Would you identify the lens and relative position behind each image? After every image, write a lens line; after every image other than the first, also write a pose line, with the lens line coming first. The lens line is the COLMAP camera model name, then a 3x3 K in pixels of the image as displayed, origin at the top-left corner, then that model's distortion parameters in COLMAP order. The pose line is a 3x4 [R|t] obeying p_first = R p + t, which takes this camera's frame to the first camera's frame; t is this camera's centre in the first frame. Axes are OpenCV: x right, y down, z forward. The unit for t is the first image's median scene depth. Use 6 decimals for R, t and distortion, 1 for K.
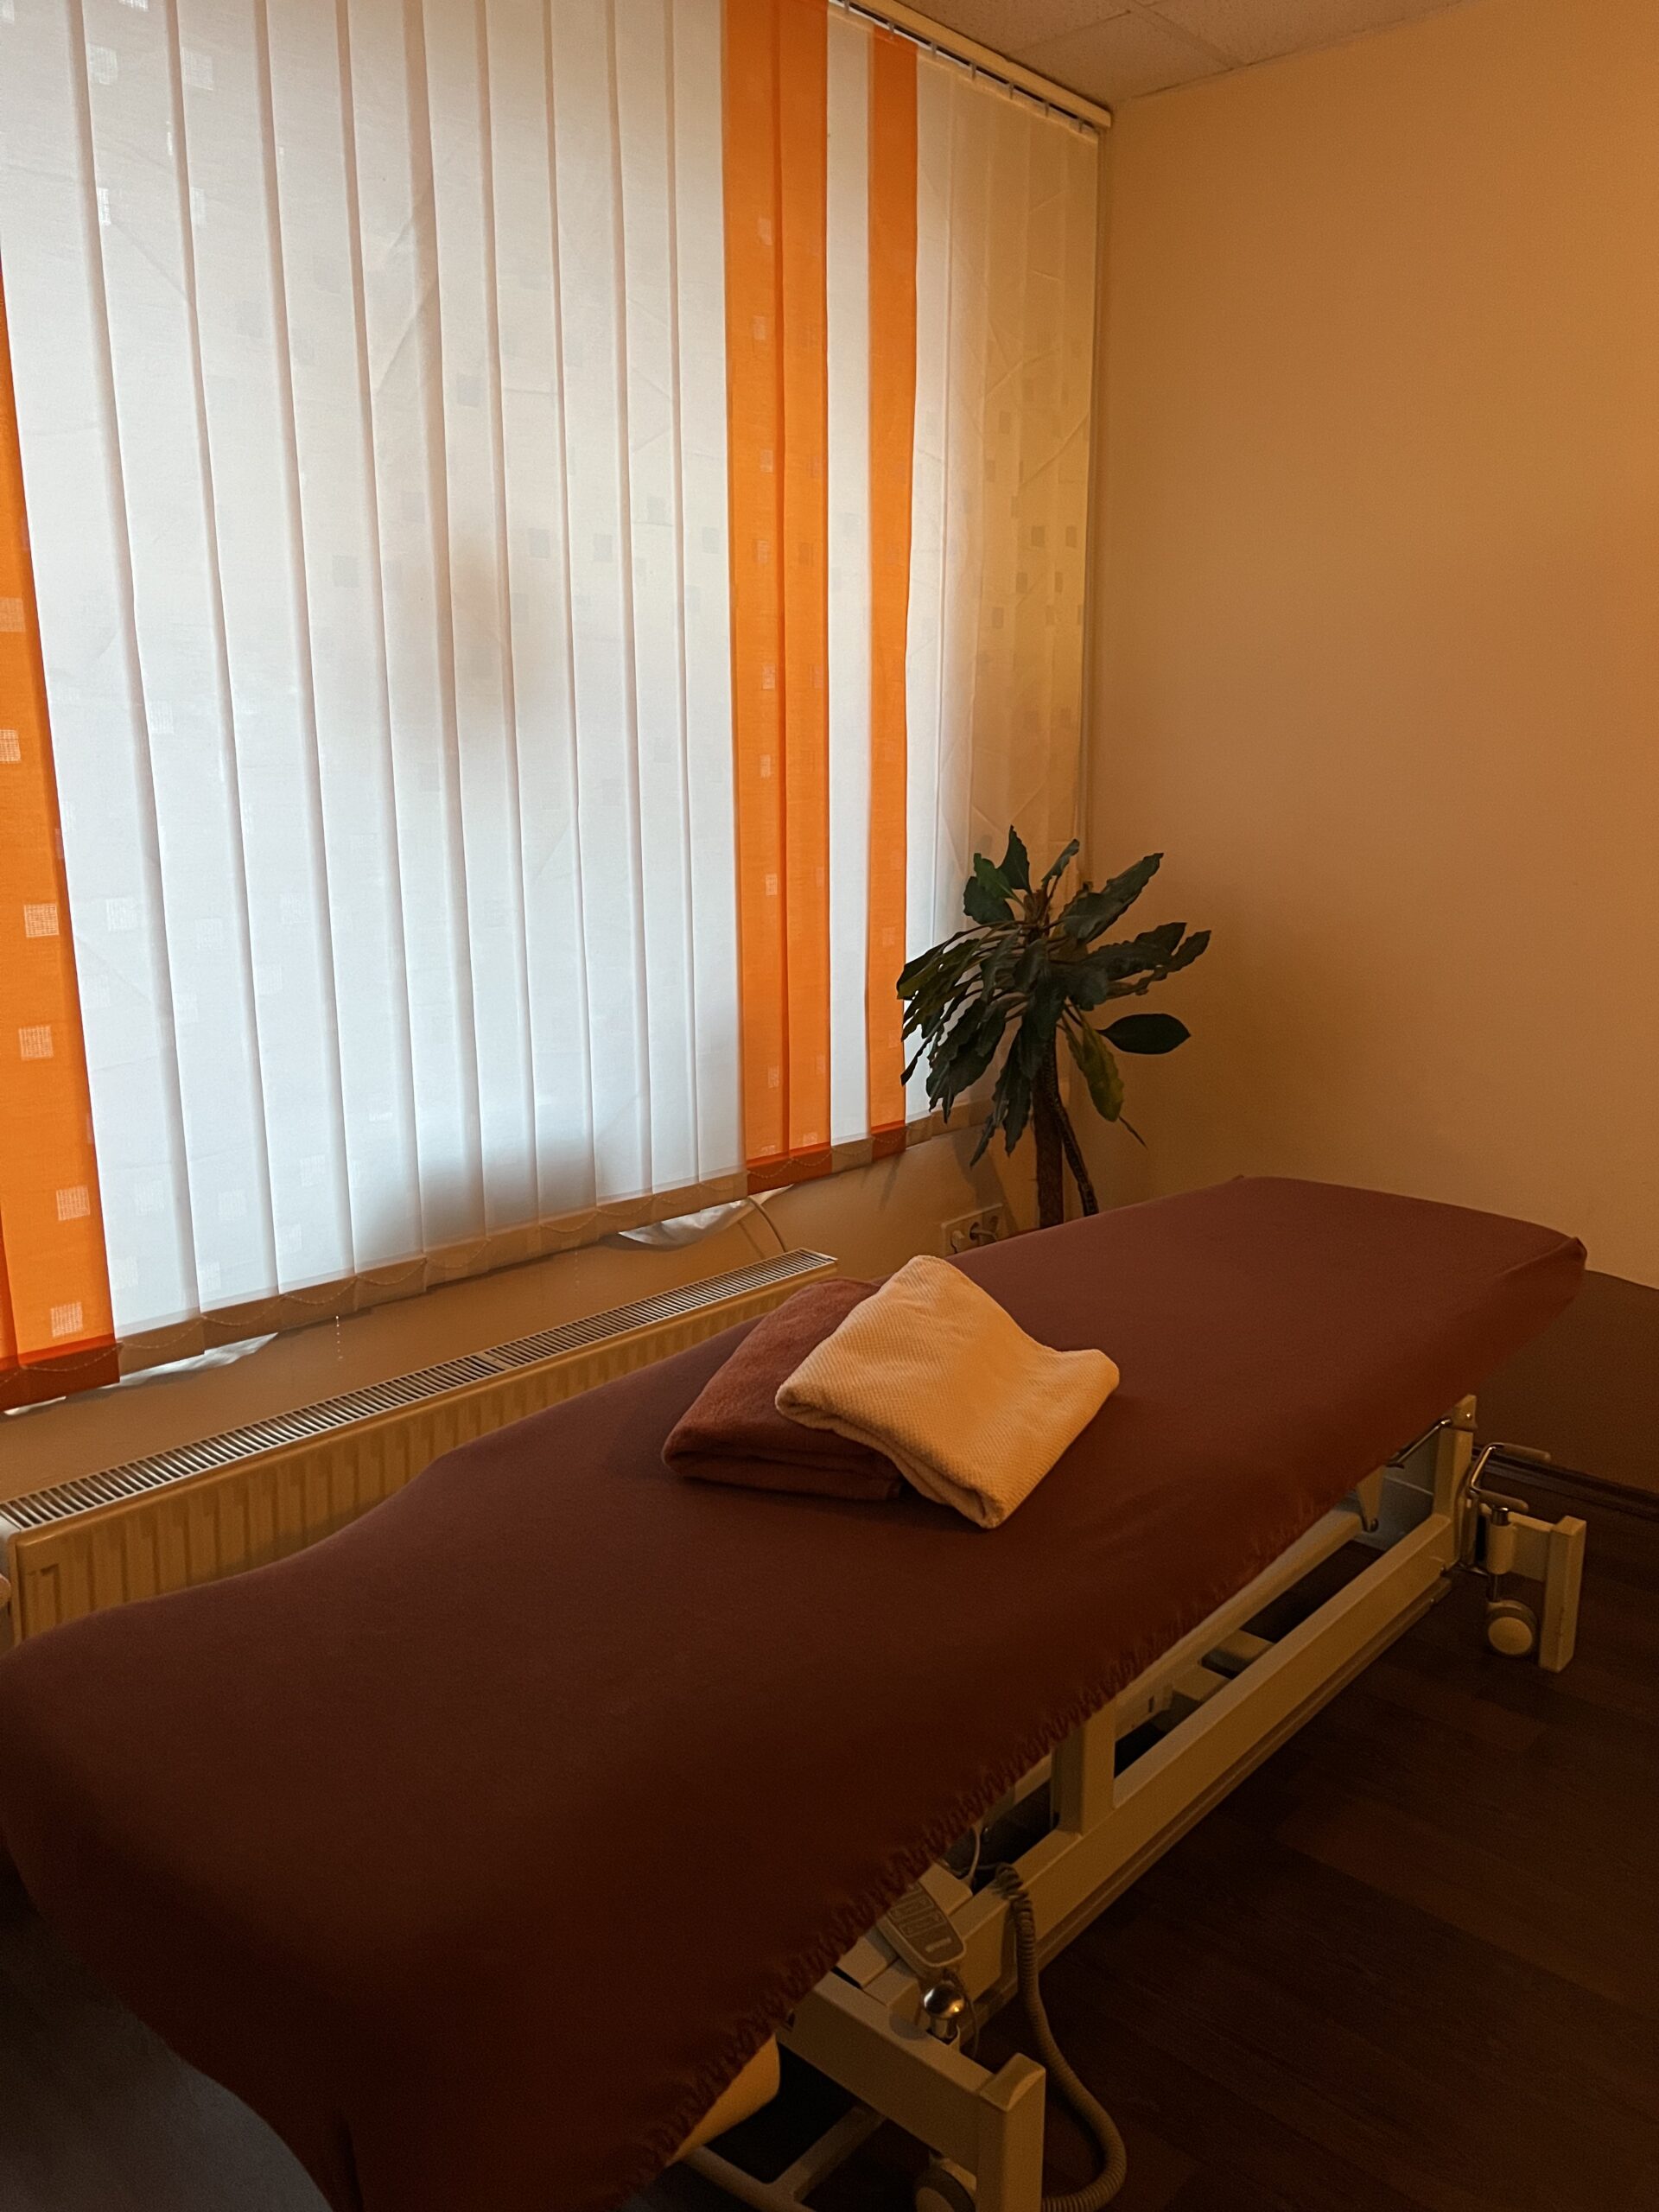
lens RADIAL K [[1662.6, 0, 823.7], [0, 1662.6, 1116.1], [0, 0, 1]] dist [0.066285, -0.093260]
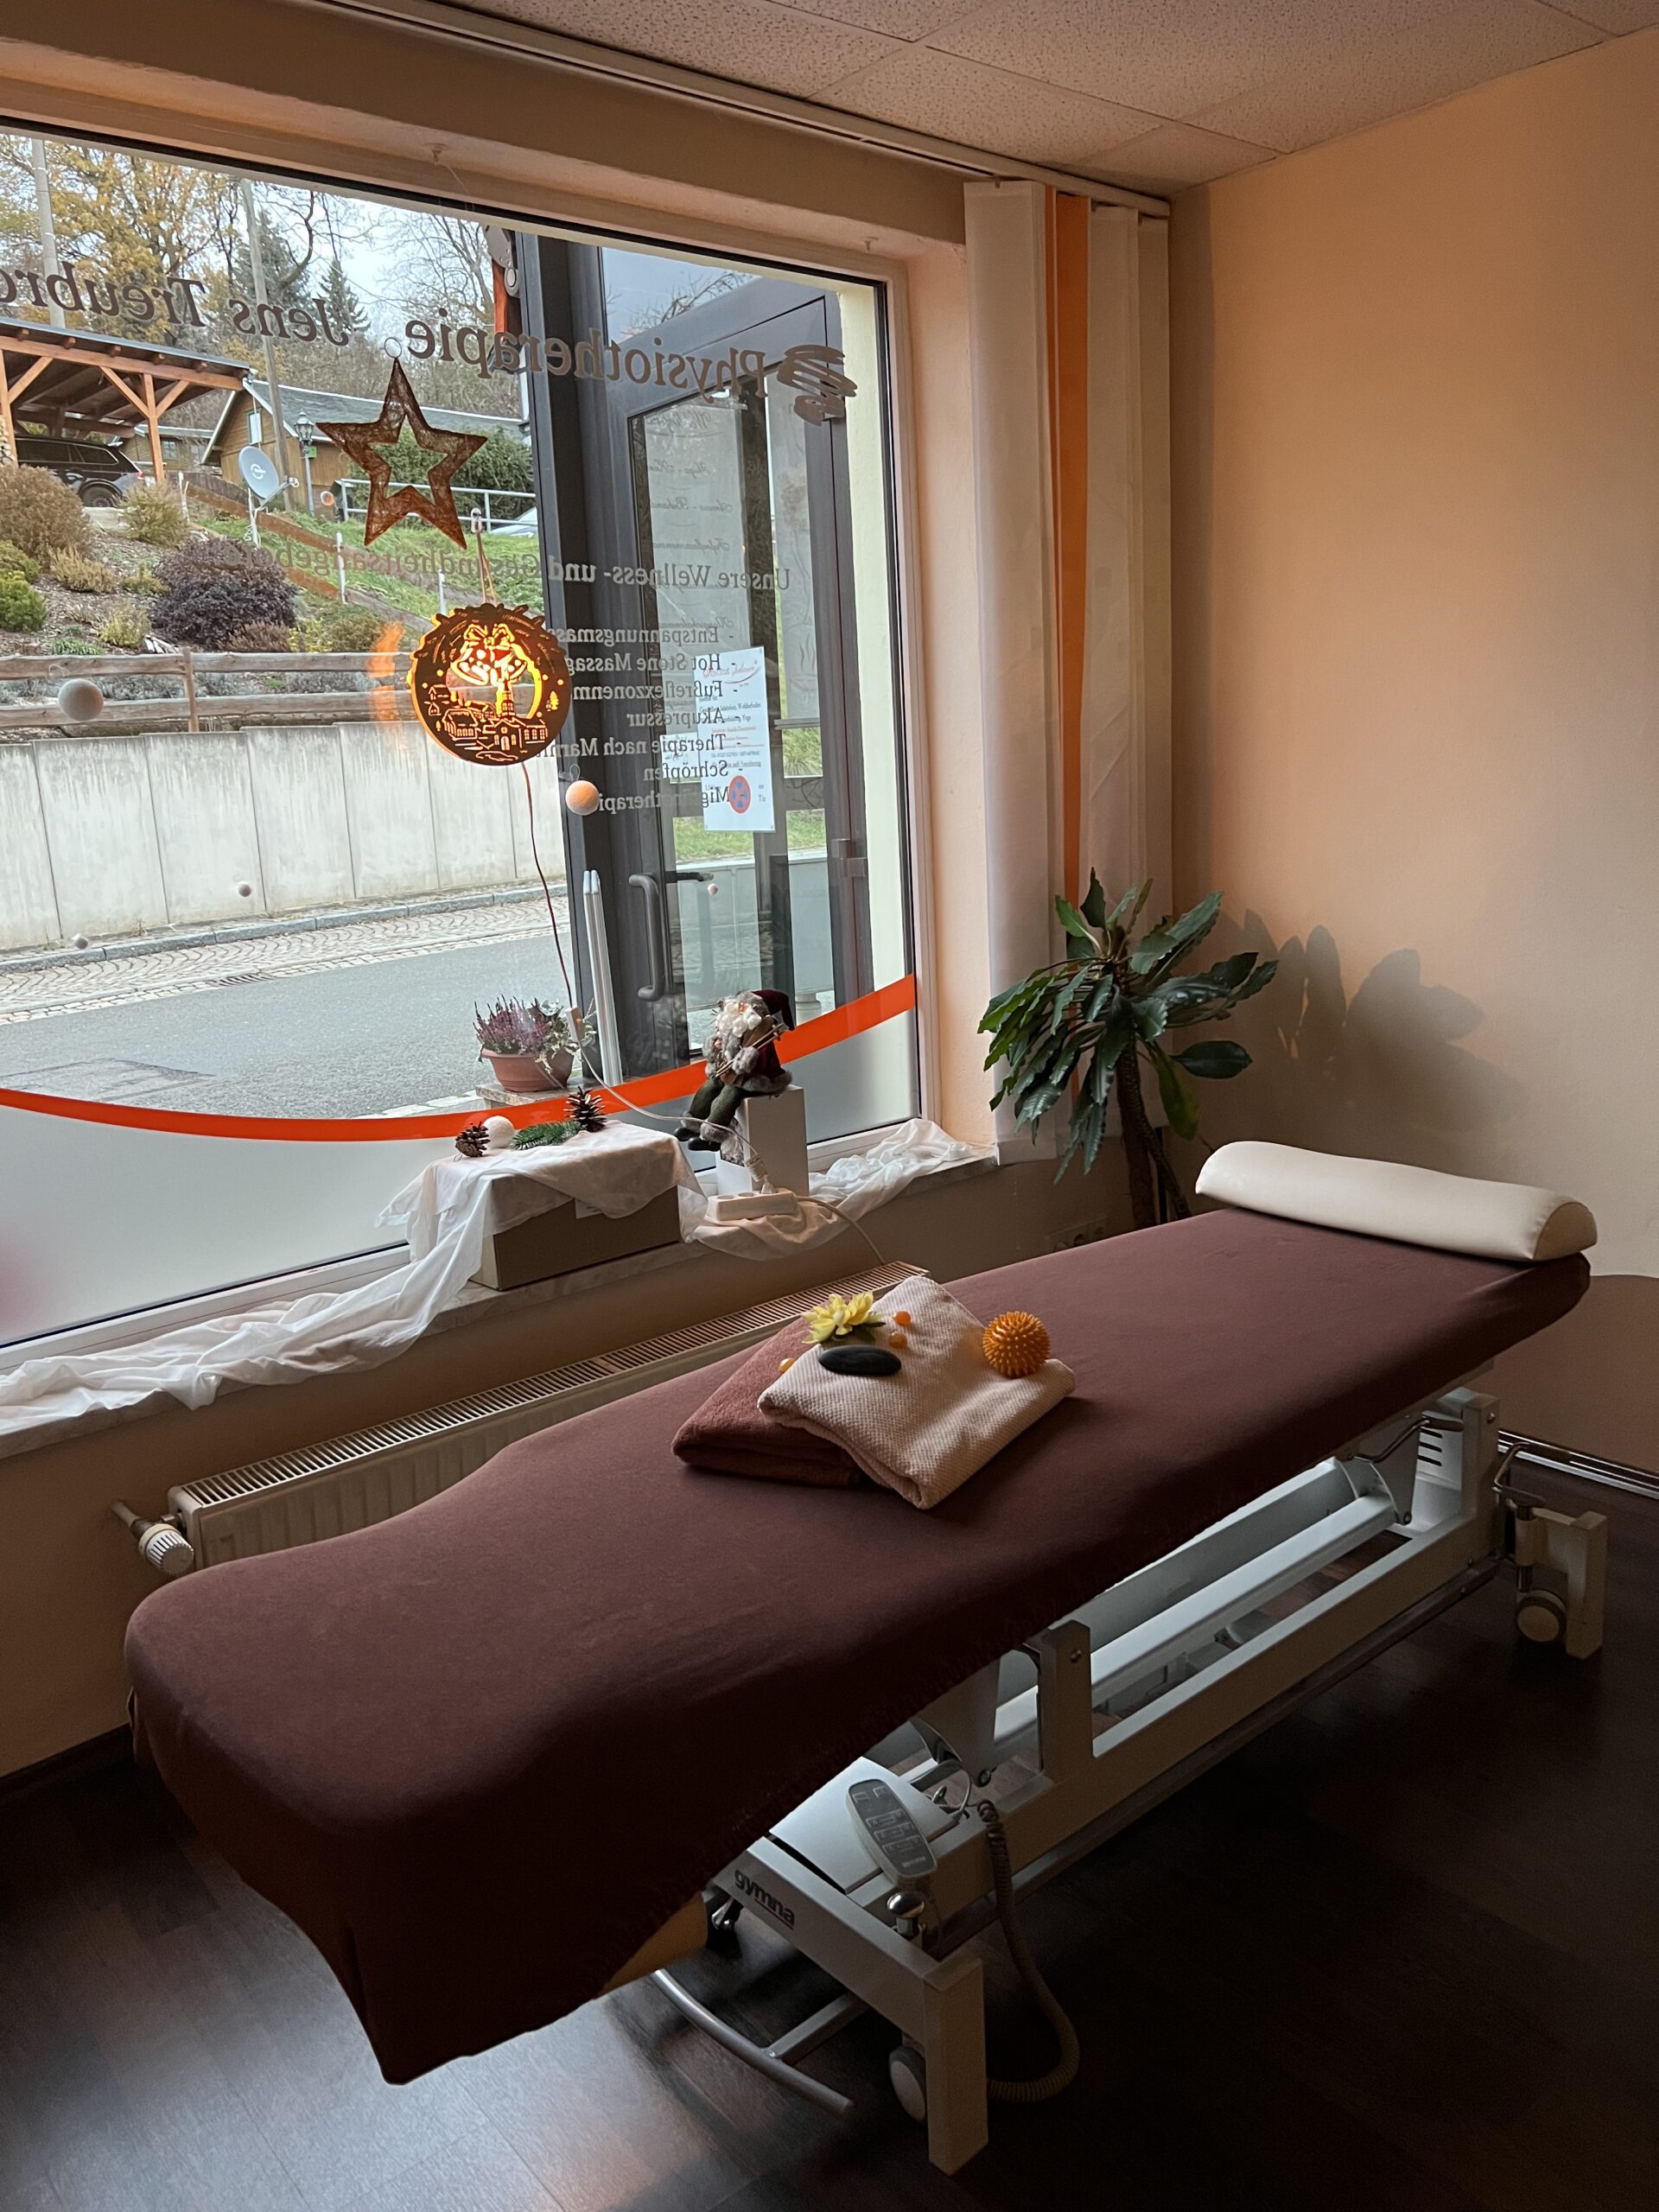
lens RADIAL K [[1672.3, 0, 828.7], [0, 1672.3, 1101.8], [0, 0, 1]] dist [0.005002, 0.002480]
pose [[0.990482, -0.022538, -0.135783, 0.181325], [0.021418, 0.999724, -0.009699, -0.033047], [0.135964, 0.006699, 0.990691, -0.184338]]
